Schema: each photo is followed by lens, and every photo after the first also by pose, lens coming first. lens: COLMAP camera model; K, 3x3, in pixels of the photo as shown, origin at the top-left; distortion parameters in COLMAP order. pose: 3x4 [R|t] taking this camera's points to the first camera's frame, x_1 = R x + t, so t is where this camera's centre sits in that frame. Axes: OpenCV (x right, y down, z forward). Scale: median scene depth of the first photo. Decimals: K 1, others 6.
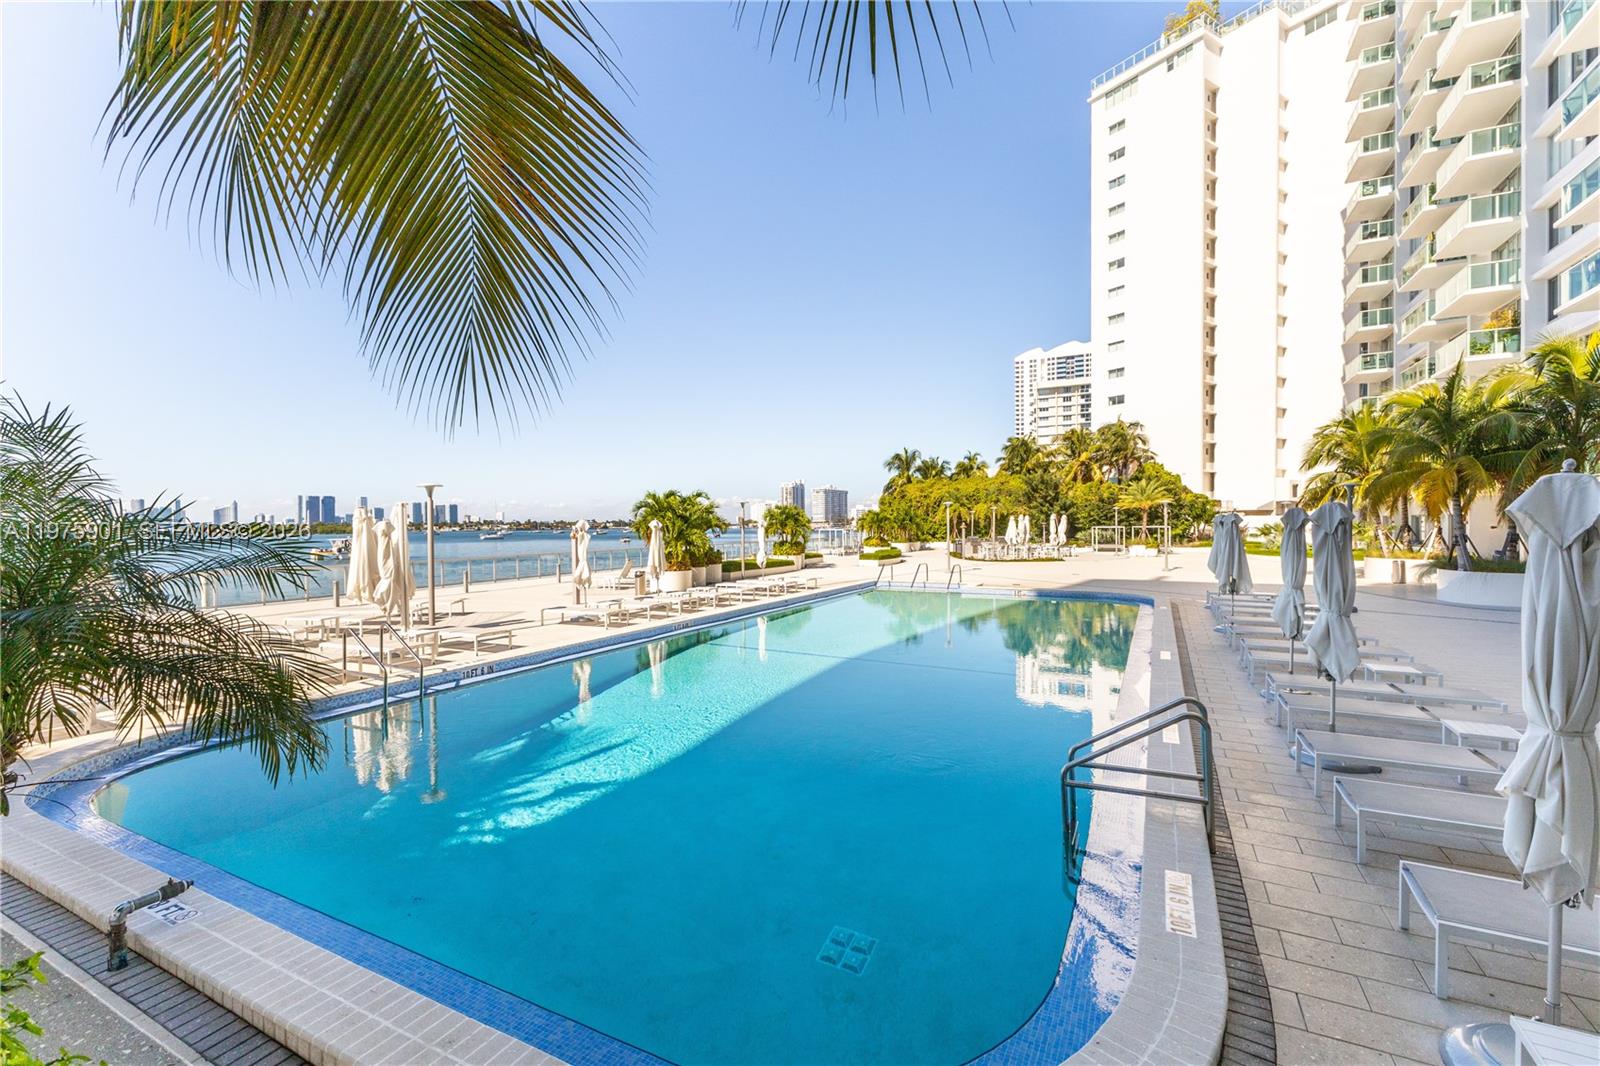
lens RADIAL K [[681.3, 0, 807.6], [0, 681.3, 536.6], [0, 0, 1]] dist [0.008380, -0.000325]
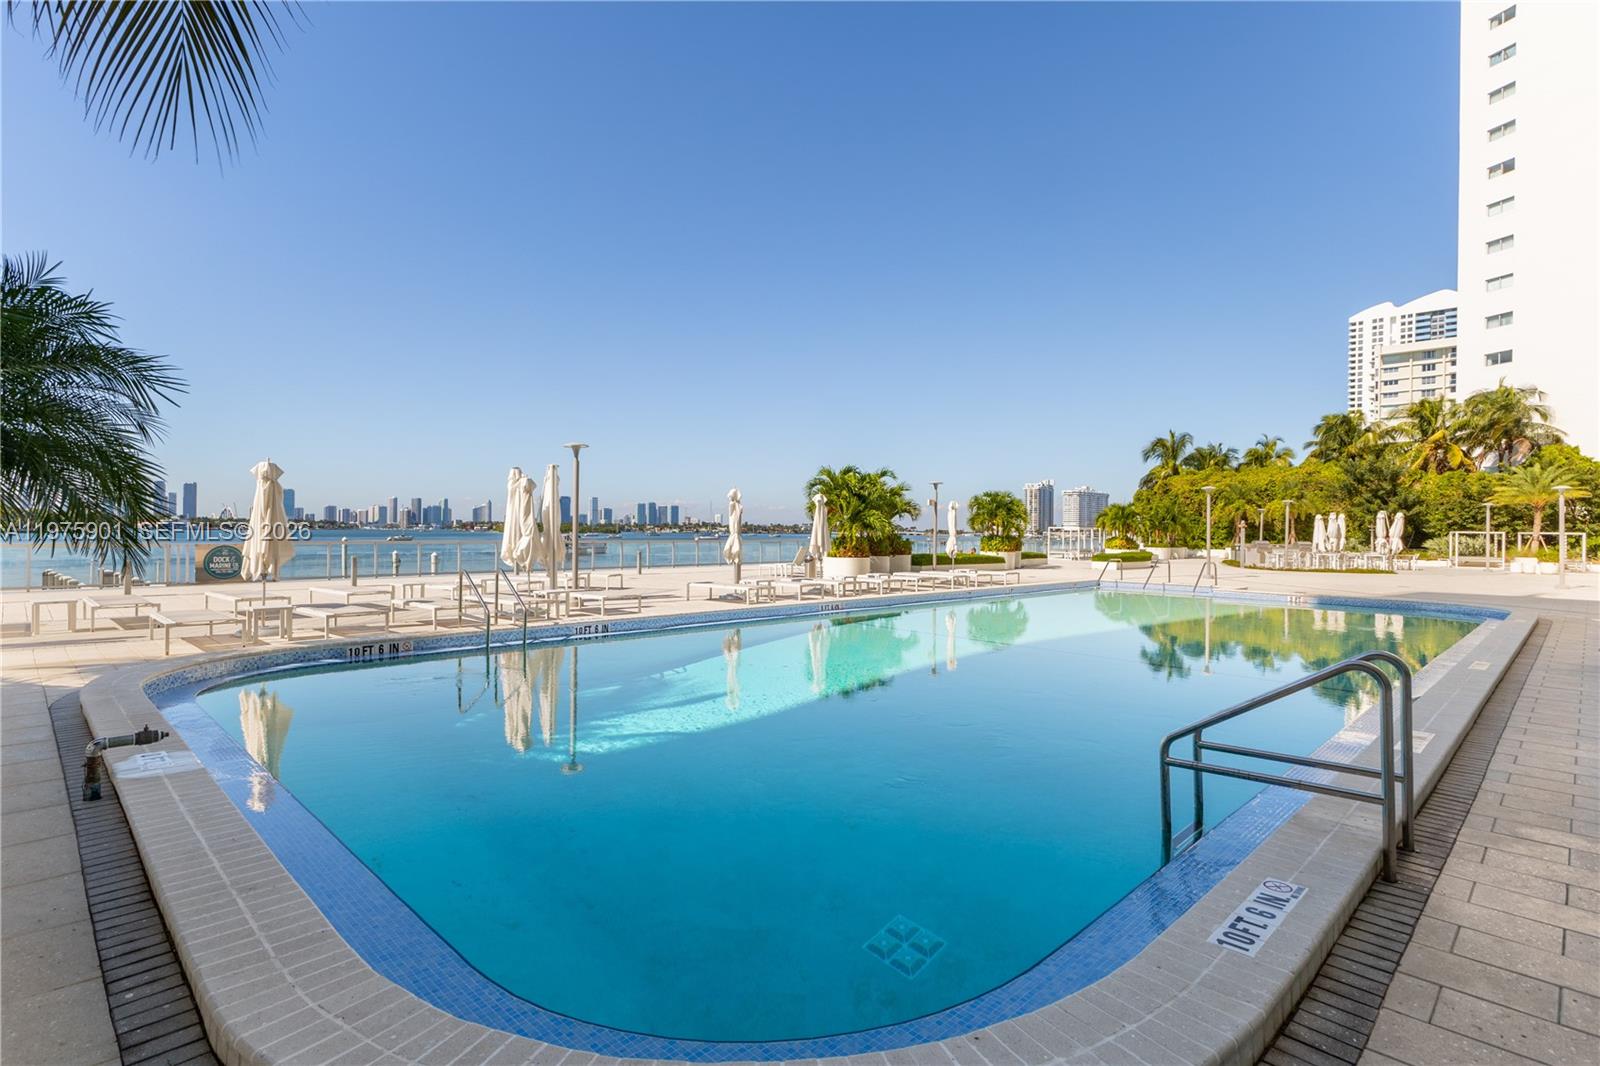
lens RADIAL K [[776.0, 0, 814.0], [0, 776.0, 535.4], [0, 0, 1]] dist [0.022818, -0.012603]
pose [[0.954145, 0.019765, -0.298692, 0.026415], [-0.023737, 0.999671, -0.009676, 0.014539], [0.298403, 0.016323, 0.954300, 0.012804]]
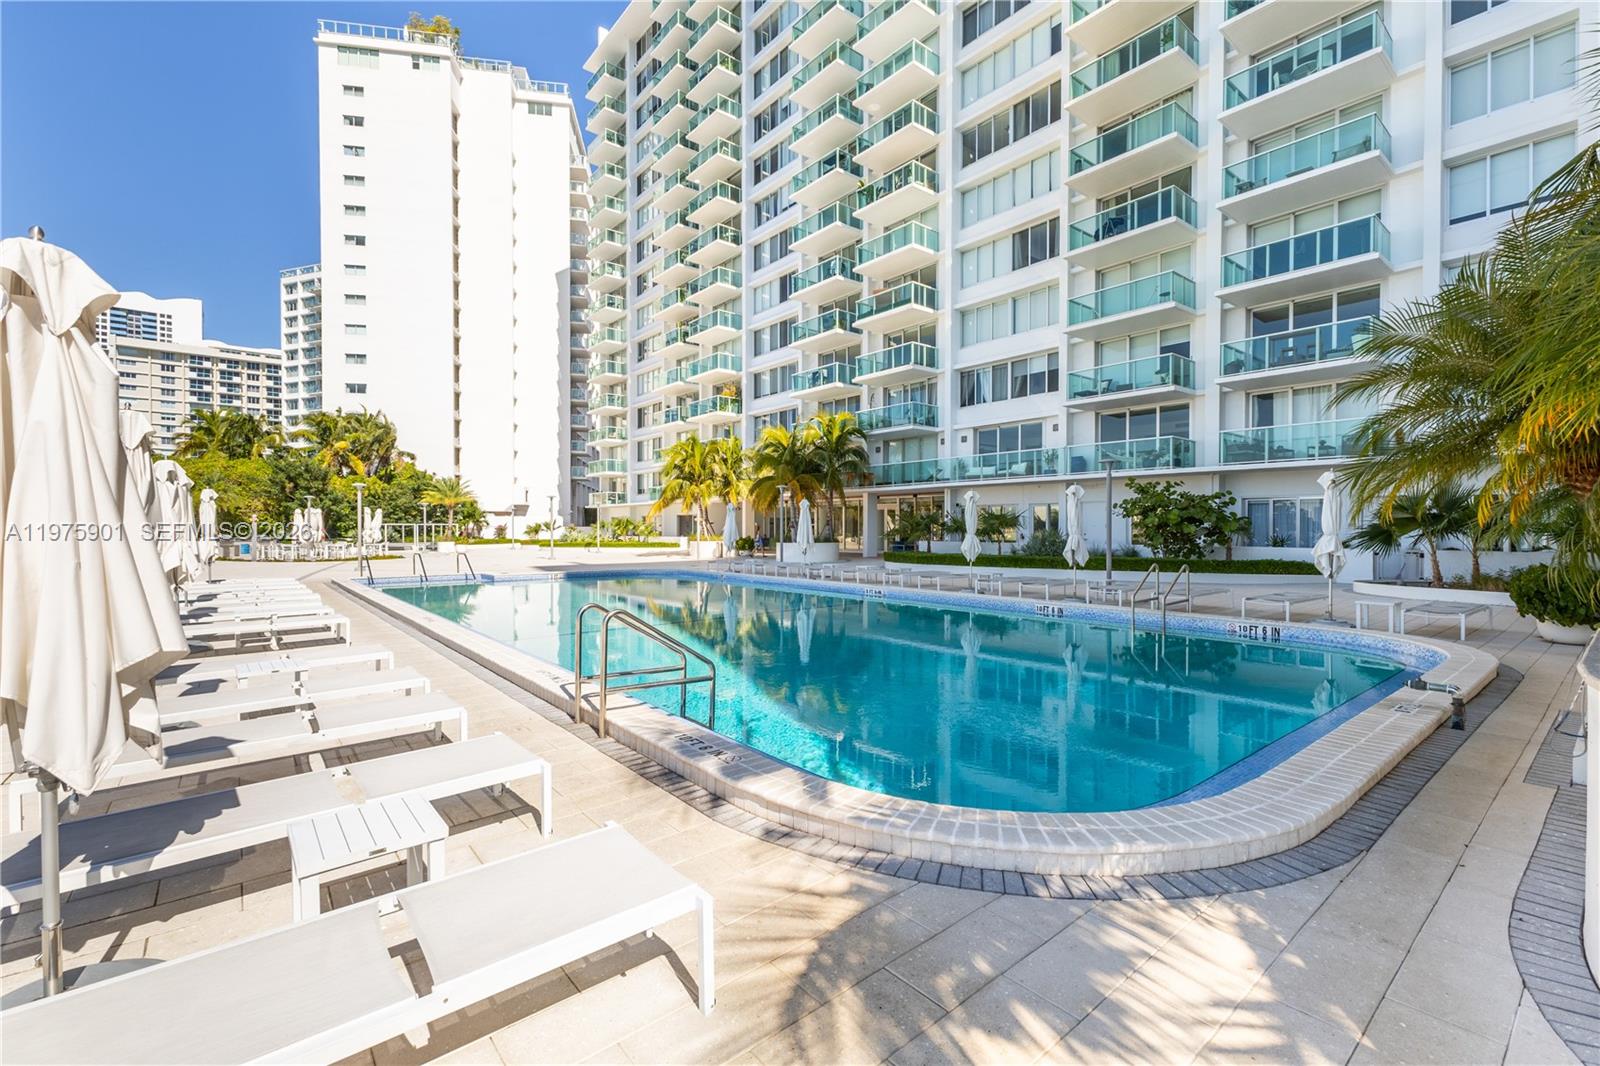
lens RADIAL K [[681.3, 0, 807.6], [0, 681.3, 536.6], [0, 0, 1]] dist [0.008380, -0.000325]
pose [[0.406900, -0.003052, 0.913467, -0.197852], [0.014490, 0.999890, -0.003114, 0.015103], [-0.913358, 0.014503, 0.406900, 0.109100]]
